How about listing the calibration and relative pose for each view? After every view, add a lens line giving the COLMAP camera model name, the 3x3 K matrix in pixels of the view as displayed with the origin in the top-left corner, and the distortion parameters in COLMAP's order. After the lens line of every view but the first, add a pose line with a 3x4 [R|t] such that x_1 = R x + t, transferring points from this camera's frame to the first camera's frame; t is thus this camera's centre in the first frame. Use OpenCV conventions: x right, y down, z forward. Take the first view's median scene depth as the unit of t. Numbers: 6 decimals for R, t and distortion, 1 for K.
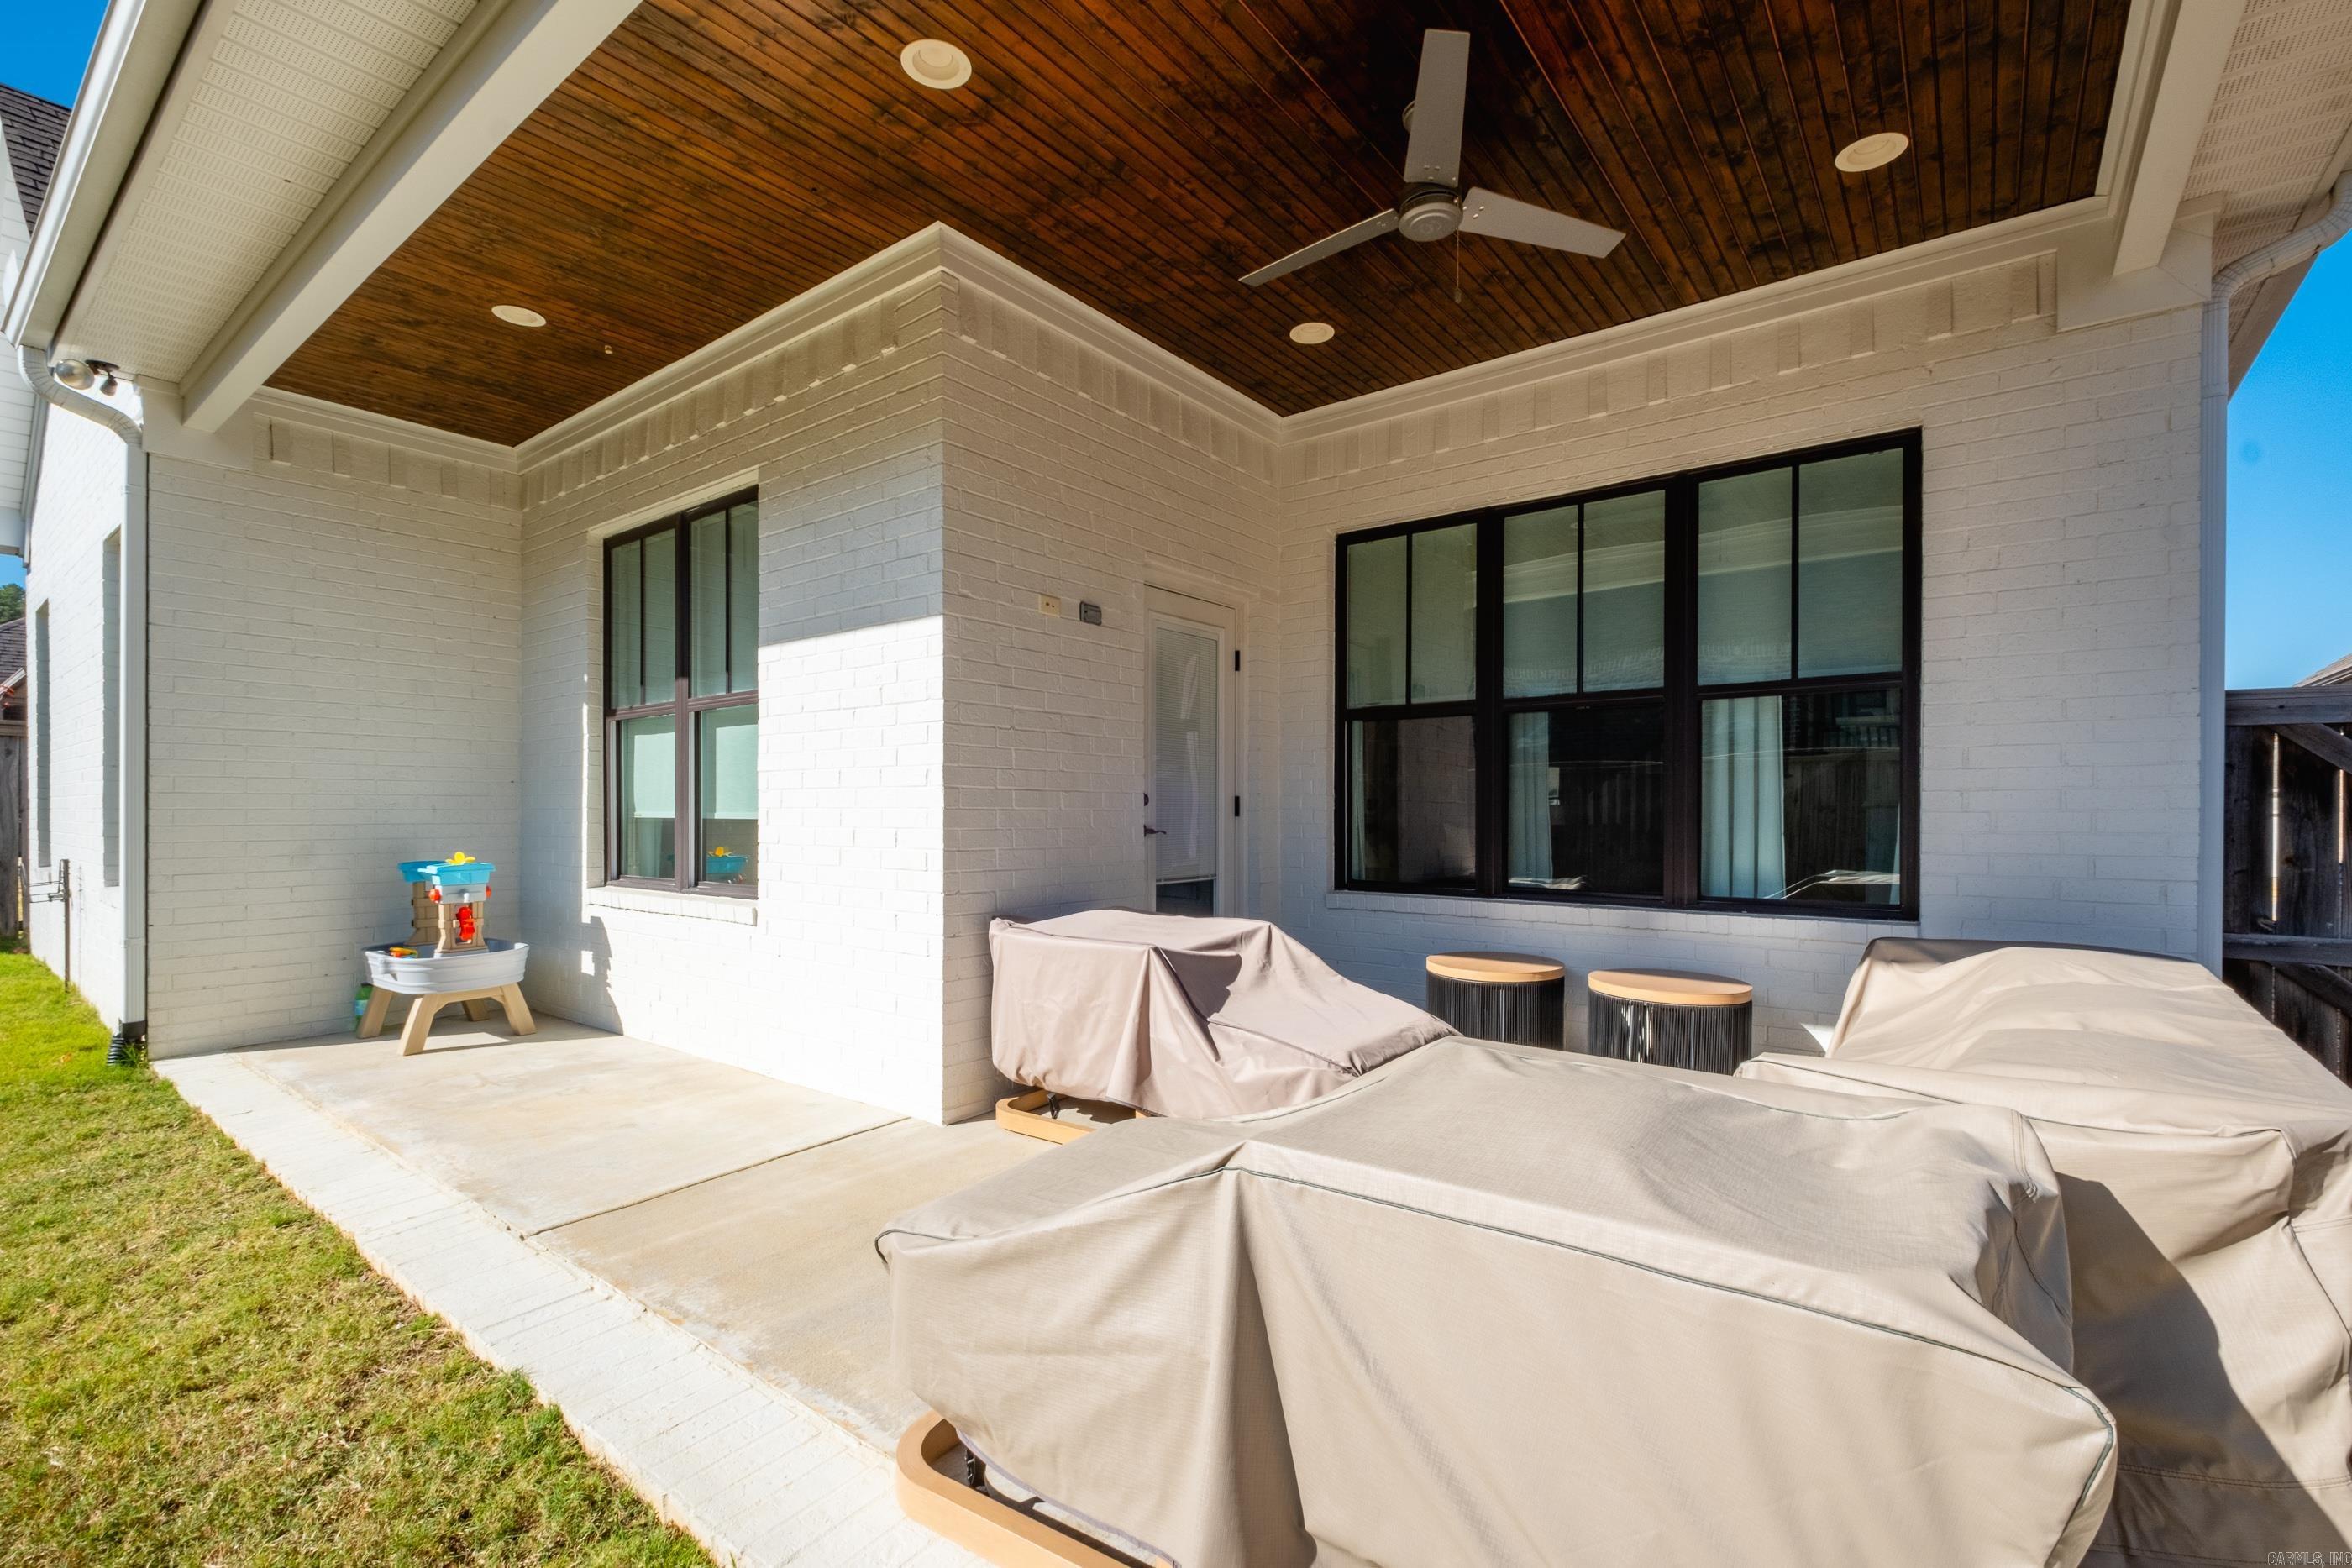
lens RADIAL K [[998.7, 0, 1174.6], [0, 998.7, 789.6], [0, 0, 1]] dist [-0.001348, -0.000727]
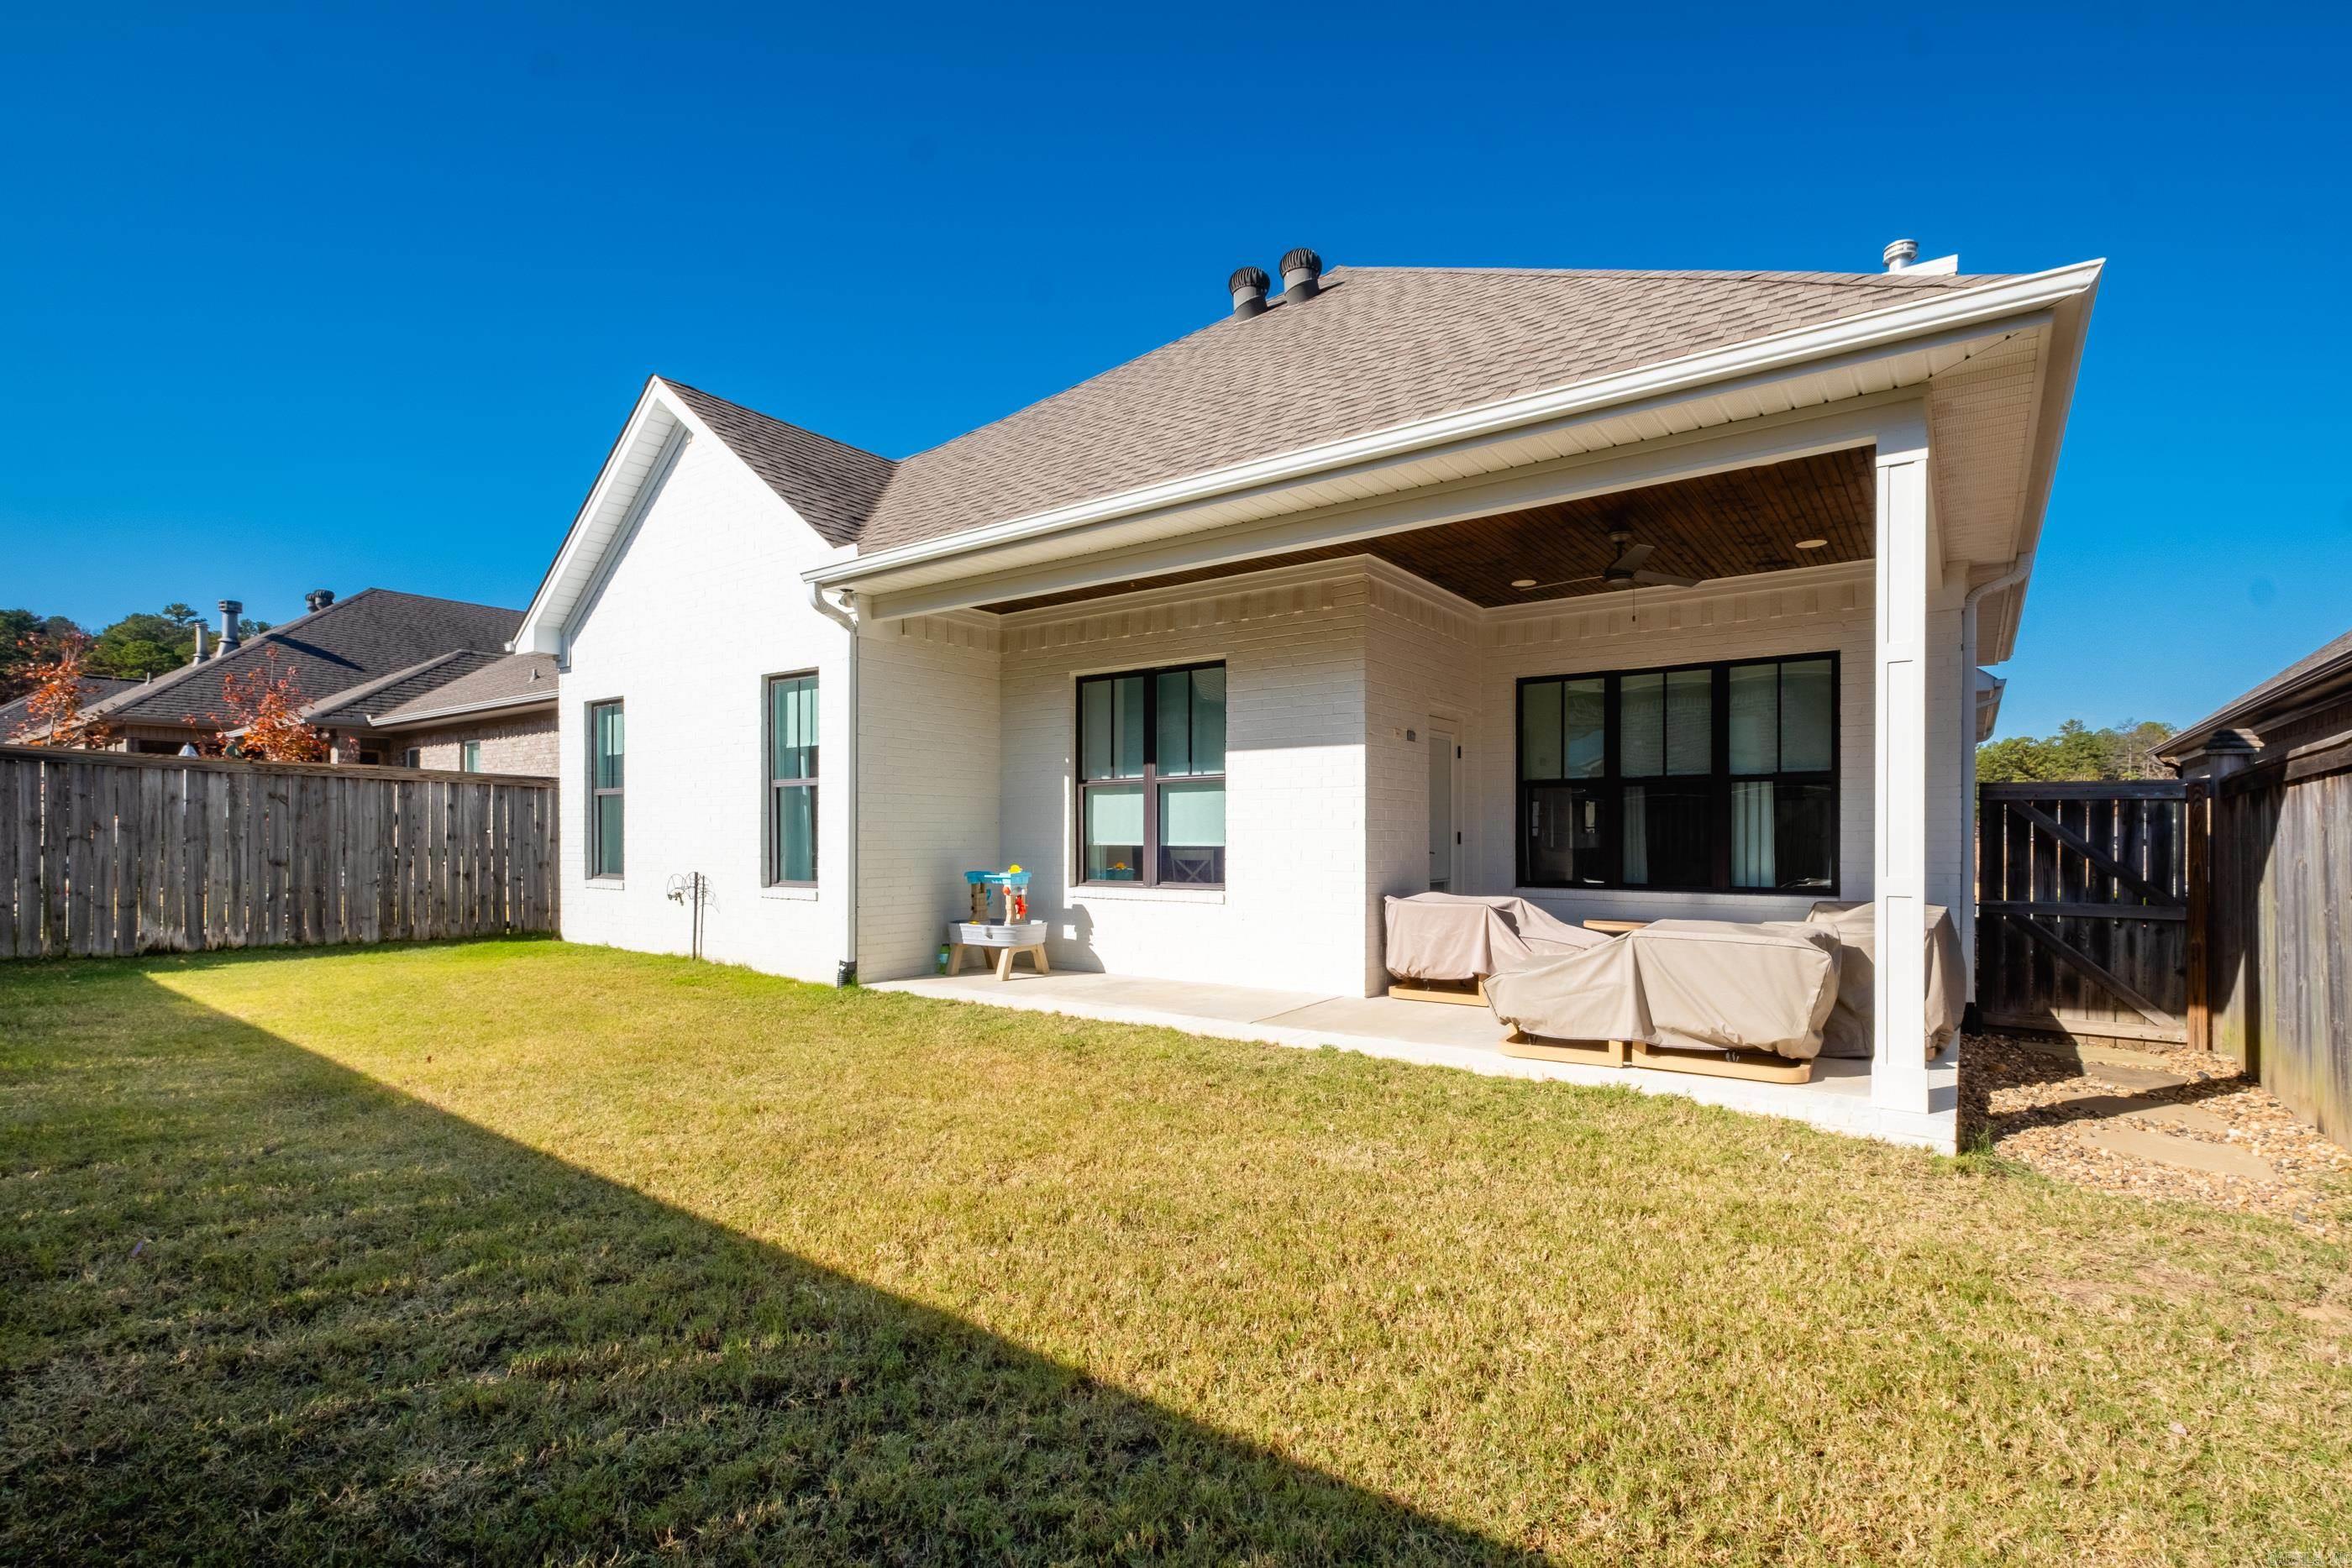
lens RADIAL K [[1060.4, 0, 1181.8], [0, 1060.4, 804.9], [0, 0, 1]] dist [-0.001707, -0.000344]
pose [[0.999388, 0.000198, 0.034985, -0.564672], [0.000095, 0.999965, -0.008372, -0.028987], [-0.034986, 0.008371, 0.999353, -0.940338]]
